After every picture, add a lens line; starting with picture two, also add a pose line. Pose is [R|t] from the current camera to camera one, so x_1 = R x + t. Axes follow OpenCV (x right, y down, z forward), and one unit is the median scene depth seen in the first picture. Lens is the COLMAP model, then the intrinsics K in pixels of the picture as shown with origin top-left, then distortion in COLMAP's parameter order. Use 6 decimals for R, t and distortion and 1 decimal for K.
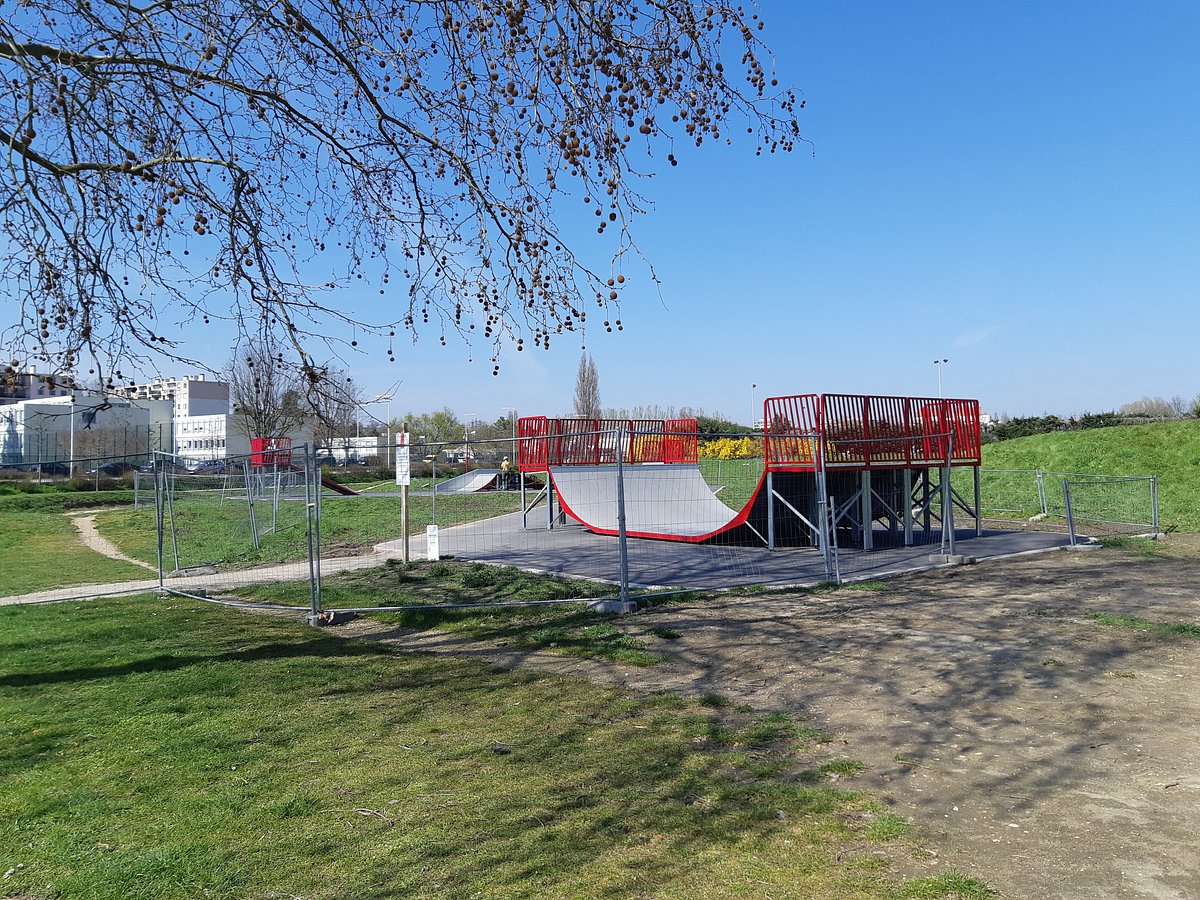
lens RADIAL K [[946.3, 0, 600.0], [0, 946.3, 450.0], [0, 0, 1]] dist [0.065083, -0.085656]
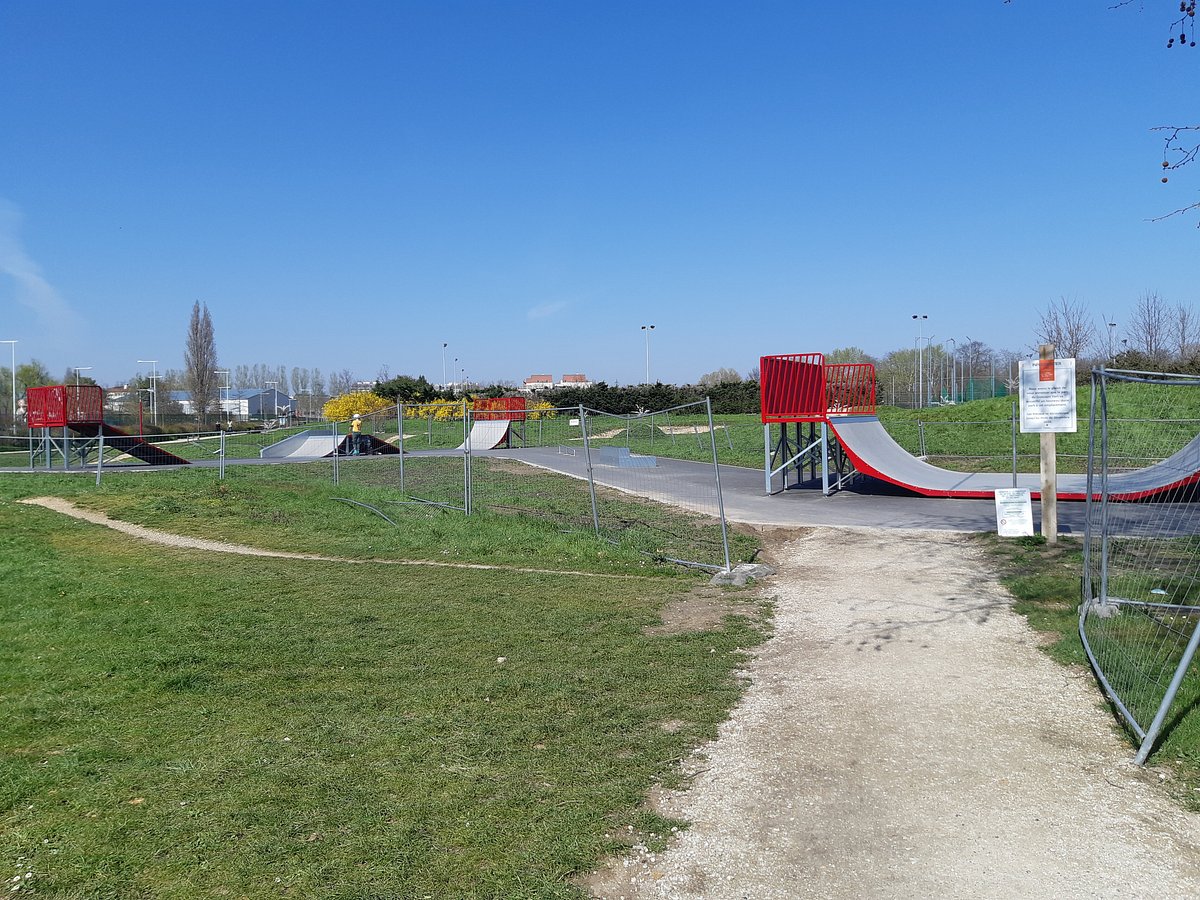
lens RADIAL K [[946.3, 0, 600.0], [0, 946.3, 450.0], [0, 0, 1]] dist [0.065083, -0.085656]
pose [[0.891489, -0.016729, 0.452734, -0.157203], [0.000186, 0.999331, 0.036560, 0.003721], [-0.453043, -0.032509, 0.890896, 0.080787]]
